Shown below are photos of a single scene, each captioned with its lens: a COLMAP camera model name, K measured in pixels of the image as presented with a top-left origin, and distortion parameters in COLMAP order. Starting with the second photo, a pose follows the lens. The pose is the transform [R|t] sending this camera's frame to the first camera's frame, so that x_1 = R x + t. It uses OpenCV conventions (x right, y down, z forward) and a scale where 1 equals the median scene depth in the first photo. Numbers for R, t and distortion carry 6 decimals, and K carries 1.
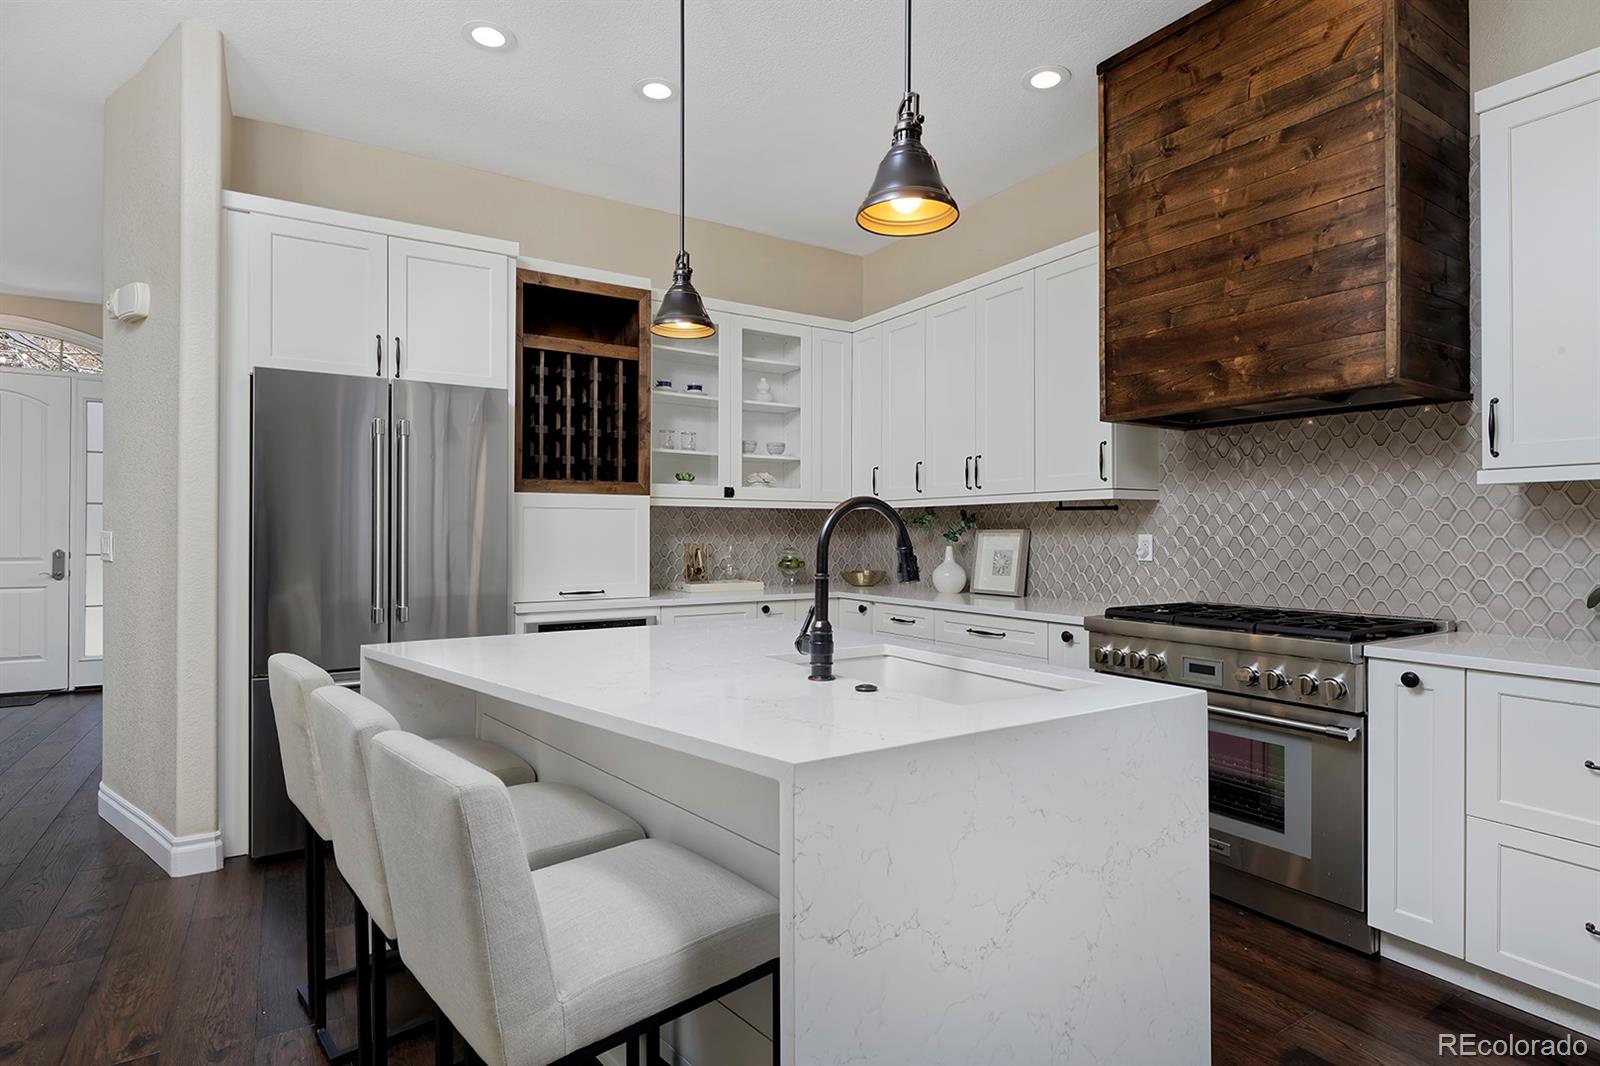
lens RADIAL K [[847.5, 0, 795.0], [0, 847.5, 529.4], [0, 0, 1]] dist [-0.005179, 0.003244]
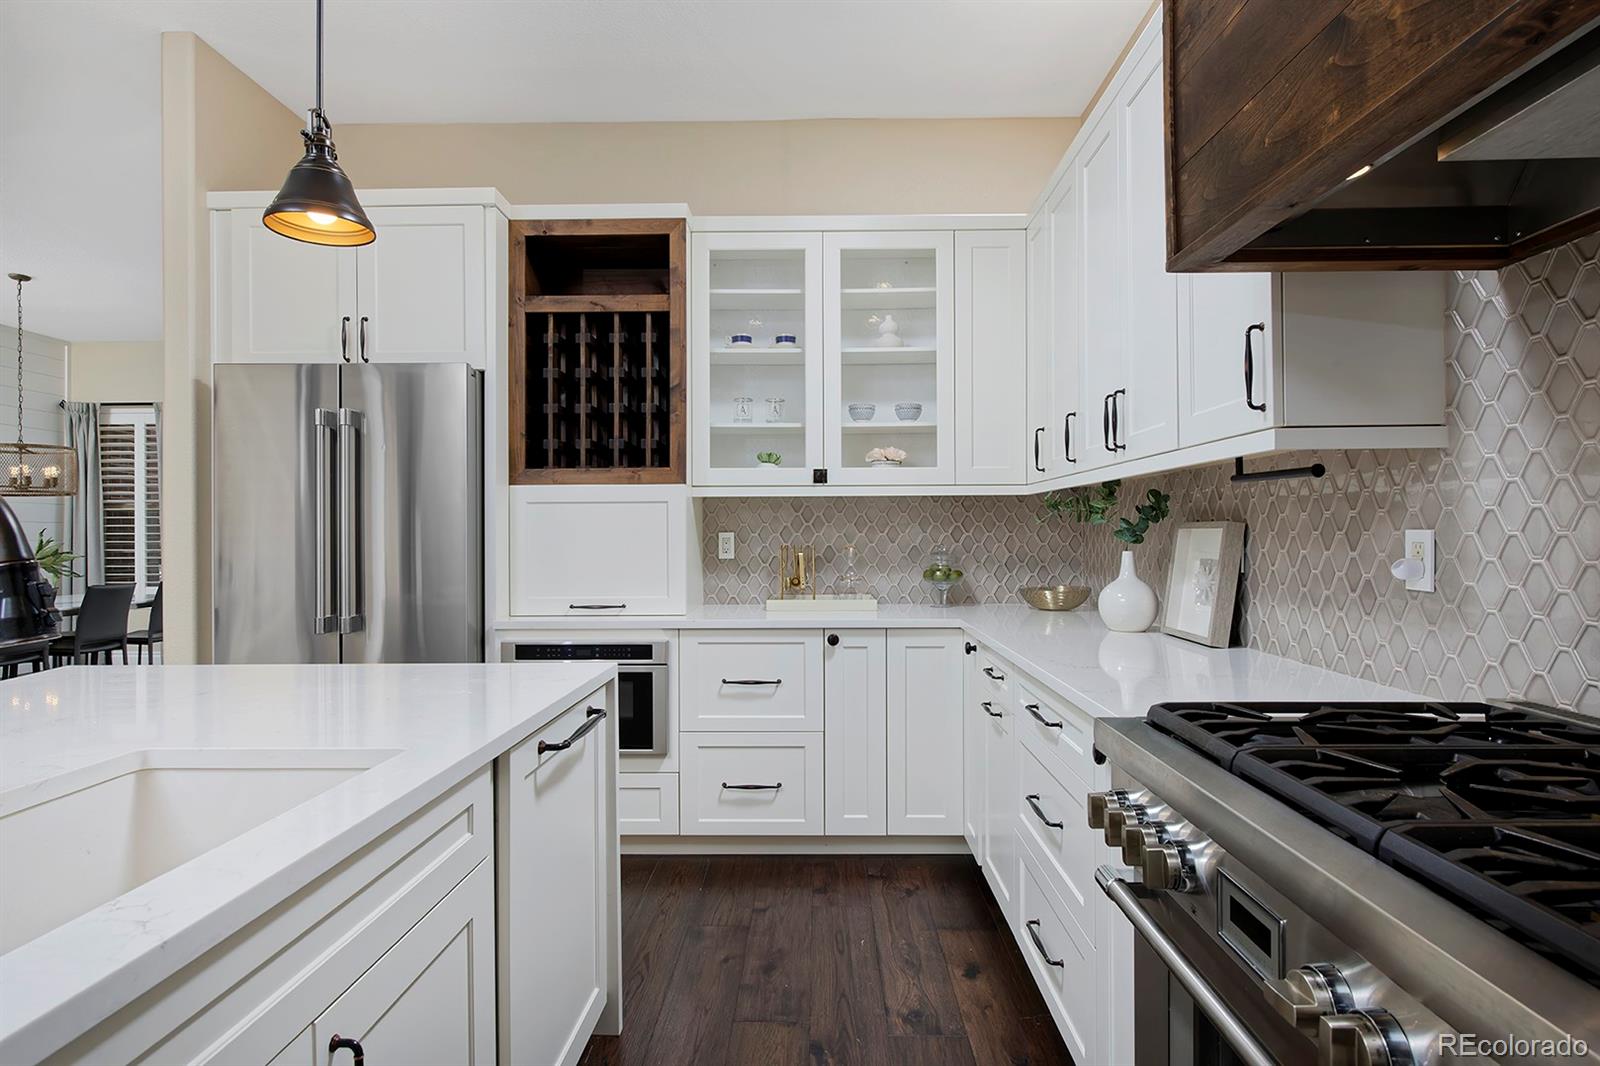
lens RADIAL K [[847.5, 0, 806.2], [0, 847.5, 530.5], [0, 0, 1]] dist [-0.005179, 0.003244]
pose [[0.836083, -0.006593, -0.548563, 0.459165], [0.008283, 0.999966, 0.000606, 0.004200], [0.548540, -0.005050, 0.836109, 0.549405]]
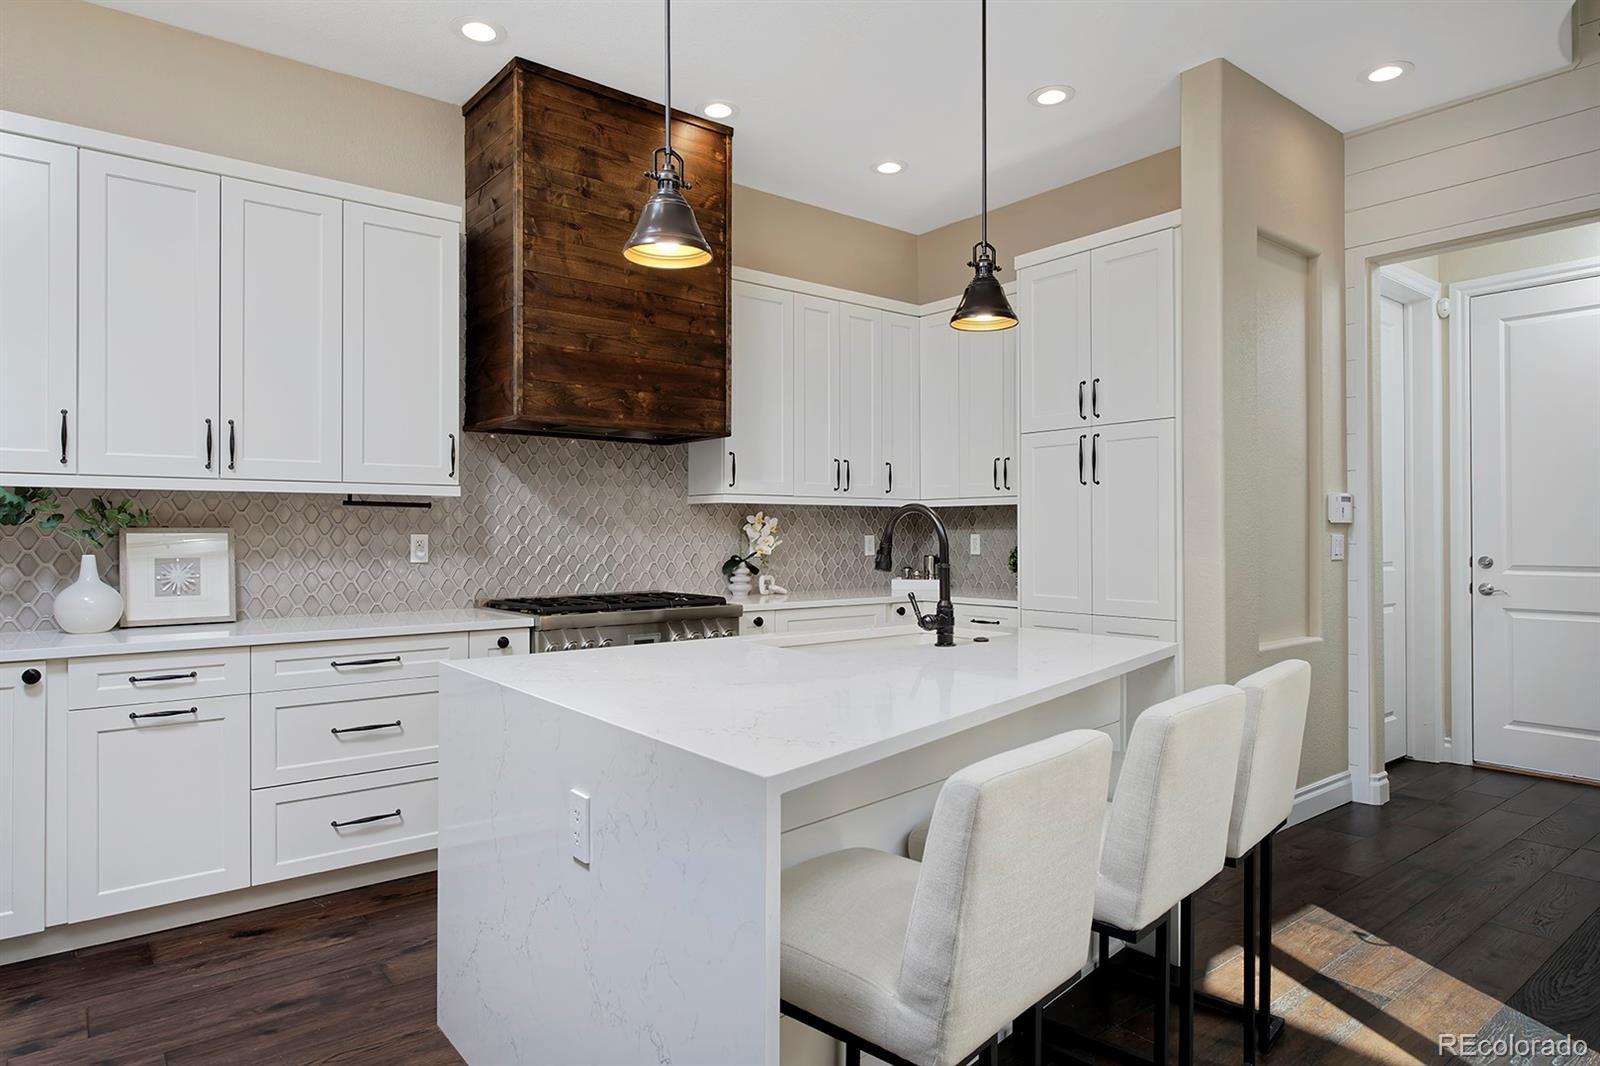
lens RADIAL K [[918.0, 0, 830.7], [0, 918.0, 528.4], [0, 0, 1]] dist [-0.001891, -0.003791]
pose [[-0.132265, 0.004092, 0.991206, -0.773691], [-0.002235, 0.999988, -0.004427, 0.003219], [-0.991212, -0.002800, -0.132254, 0.807479]]
